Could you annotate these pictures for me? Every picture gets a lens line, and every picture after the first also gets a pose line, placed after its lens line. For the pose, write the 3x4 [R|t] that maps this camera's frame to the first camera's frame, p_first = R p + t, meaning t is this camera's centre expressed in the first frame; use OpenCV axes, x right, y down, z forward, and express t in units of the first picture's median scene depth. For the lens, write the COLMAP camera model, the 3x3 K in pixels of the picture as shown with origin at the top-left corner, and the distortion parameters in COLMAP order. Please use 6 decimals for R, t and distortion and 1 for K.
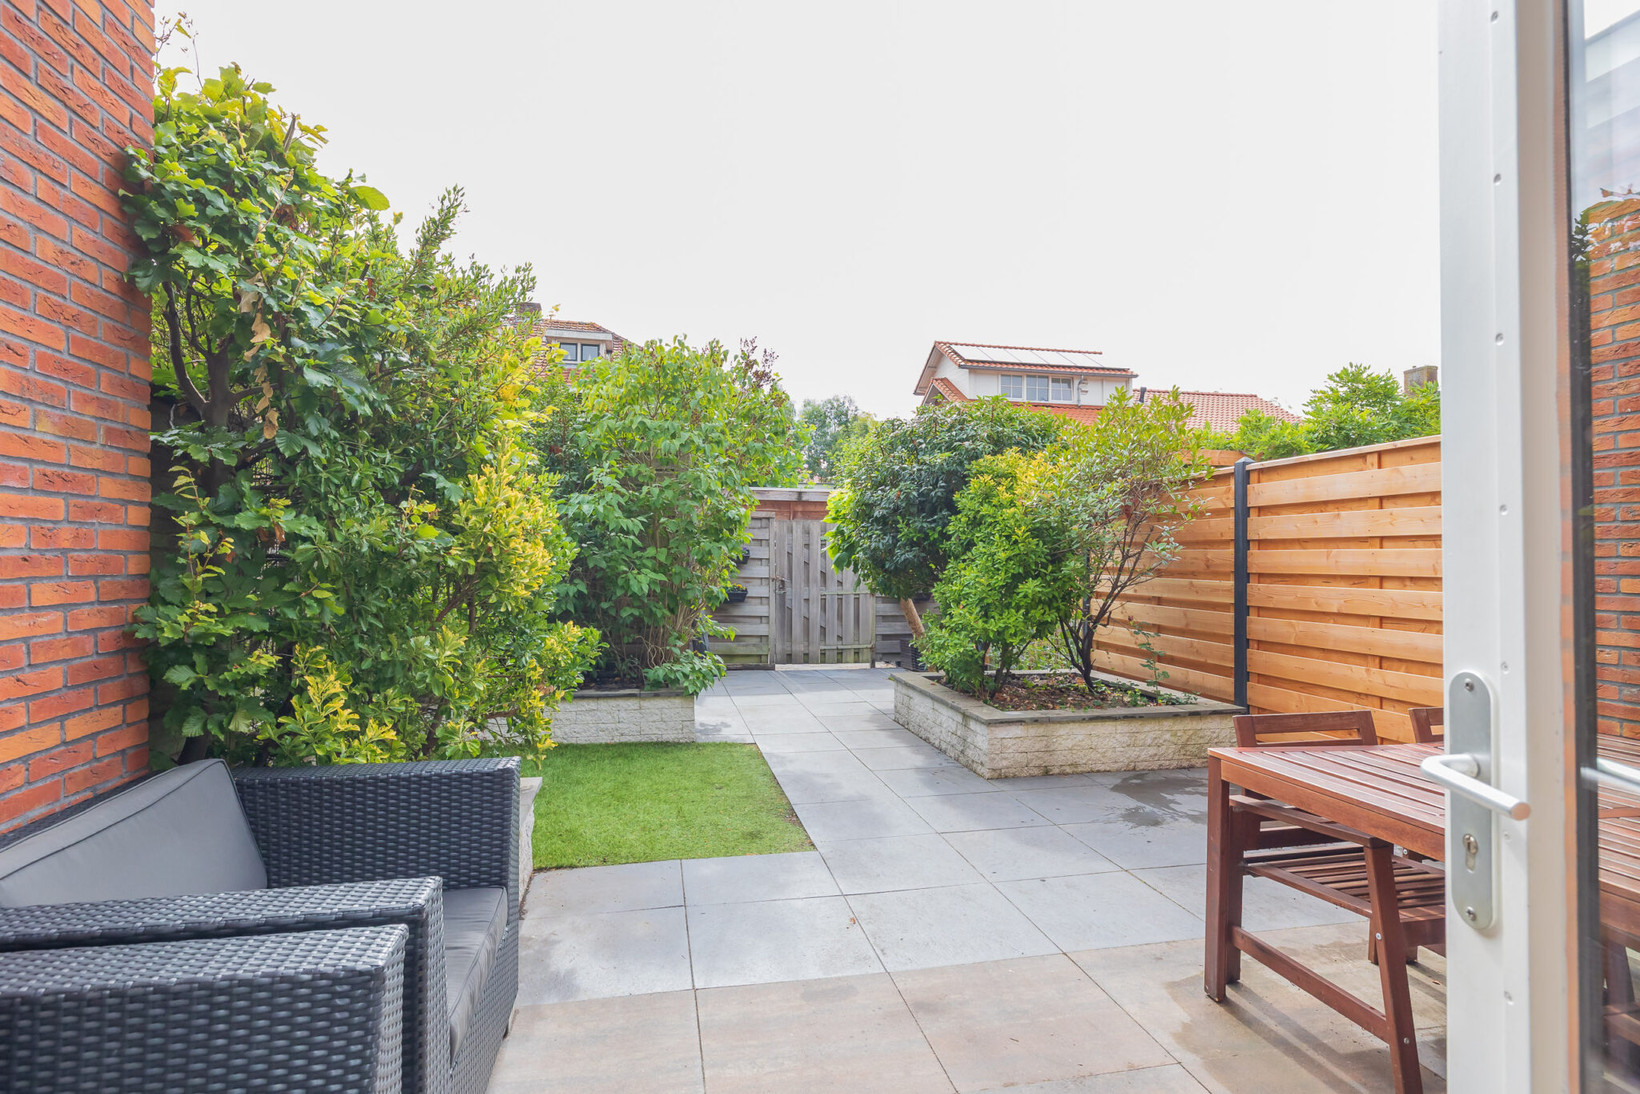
lens RADIAL K [[821.2, 0, 820.0], [0, 821.2, 547.0], [0, 0, 1]] dist [-0.000682, 0.000159]
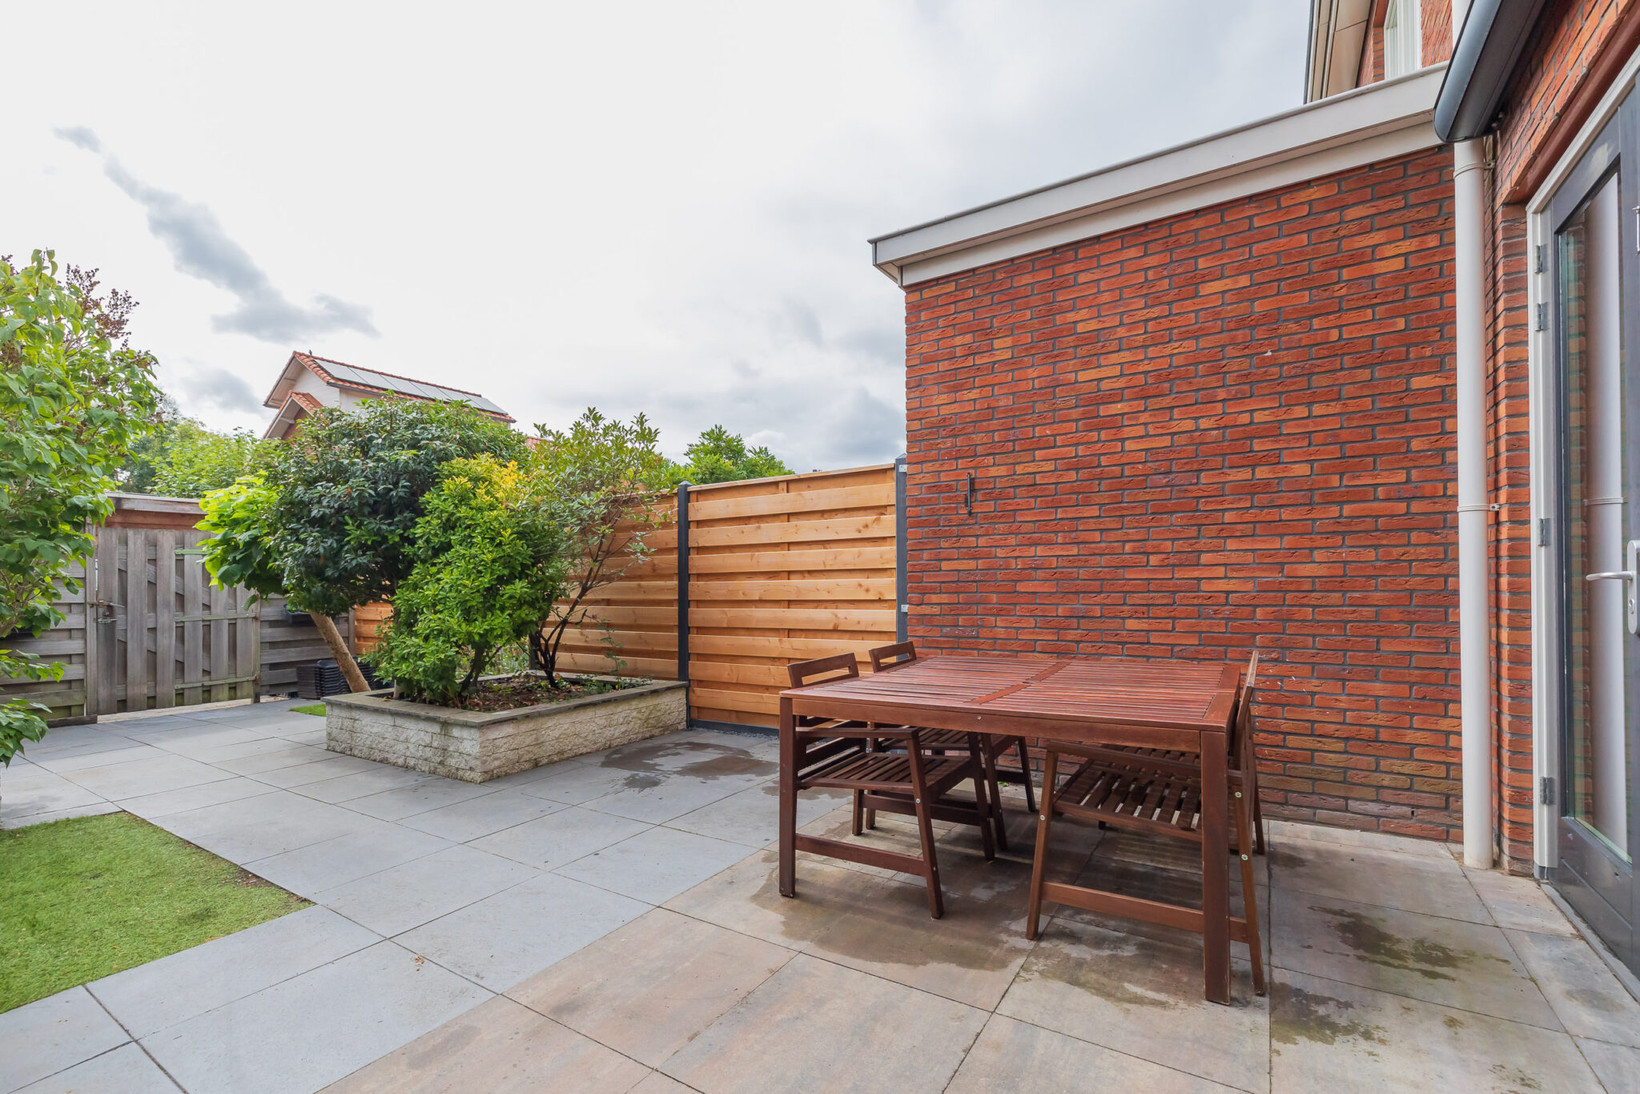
lens RADIAL K [[704.4, 0, 823.8], [0, 704.4, 577.2], [0, 0, 1]] dist [0.000476, 0.000305]
pose [[0.696466, -0.010907, 0.717507, -0.102029], [0.009924, 0.999935, 0.005567, 0.032046], [-0.717521, 0.003243, 0.696529, 0.103370]]
